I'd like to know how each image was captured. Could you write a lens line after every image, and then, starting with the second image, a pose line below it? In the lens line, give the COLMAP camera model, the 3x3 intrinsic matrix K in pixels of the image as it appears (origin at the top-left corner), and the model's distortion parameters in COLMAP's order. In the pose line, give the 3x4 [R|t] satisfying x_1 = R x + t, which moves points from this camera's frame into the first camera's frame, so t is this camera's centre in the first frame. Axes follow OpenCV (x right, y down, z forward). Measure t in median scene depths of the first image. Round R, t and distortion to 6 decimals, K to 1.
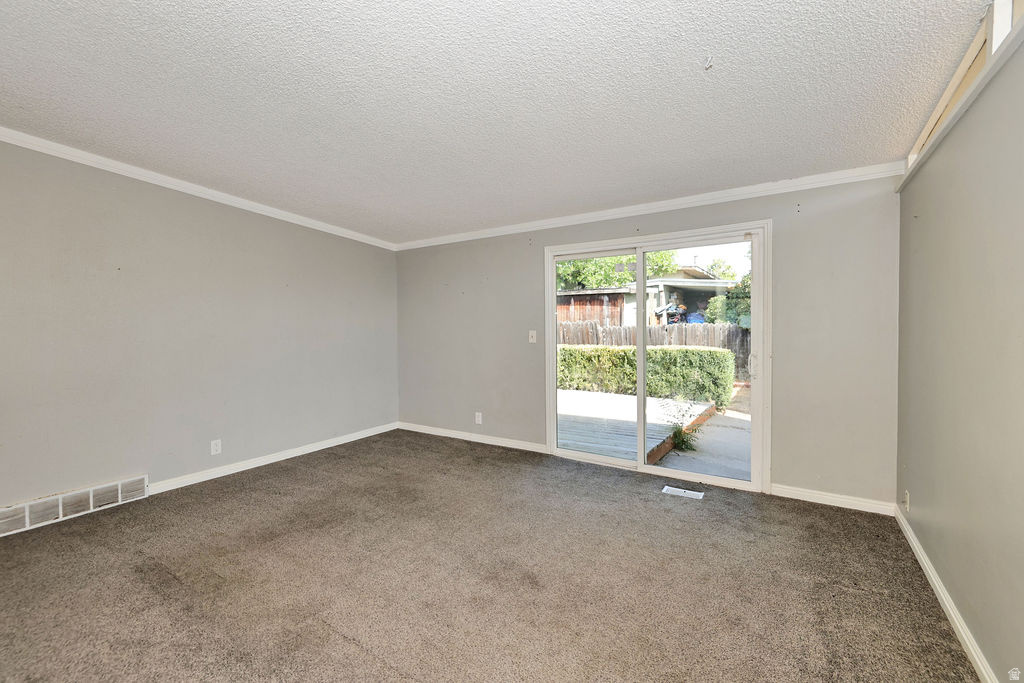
lens RADIAL K [[436.6, 0, 512.5], [0, 436.6, 340.8], [0, 0, 1]] dist [-0.000351, -0.000058]
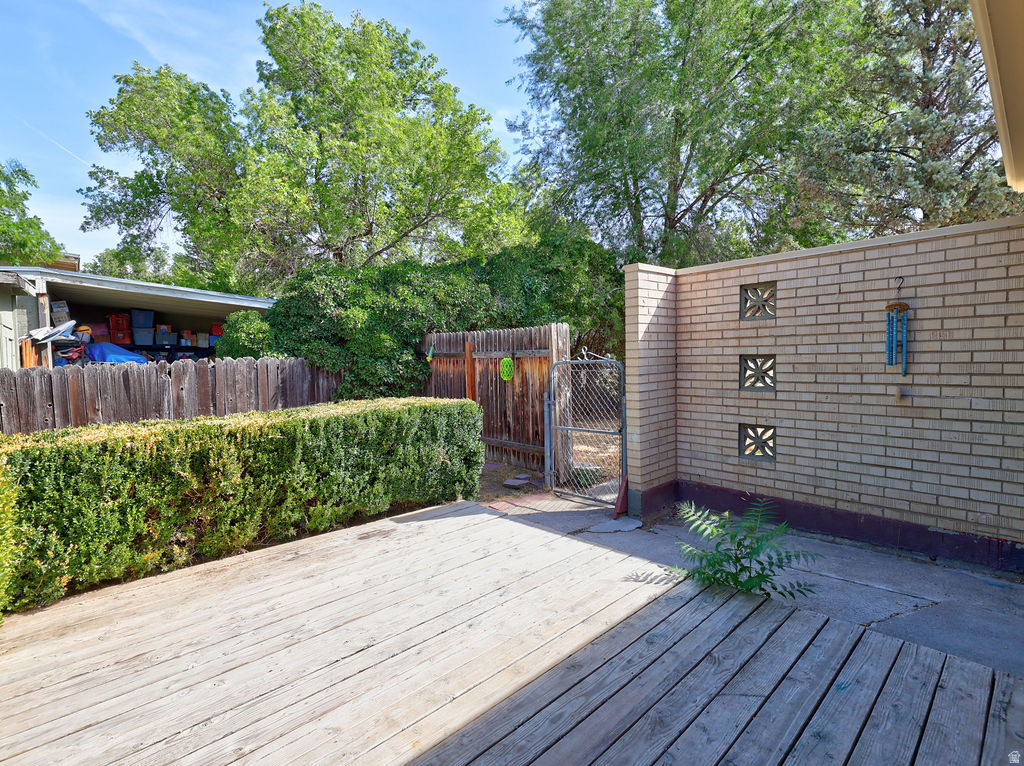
lens RADIAL K [[484.5, 0, 512.9], [0, 484.5, 376.3], [0, 0, 1]] dist [0.002372, -0.000051]
pose [[0.252699, -0.040852, 0.966682, -0.092678], [0.054026, 0.998145, 0.028059, -0.022280], [-0.966035, 0.045135, 0.254437, 0.710034]]
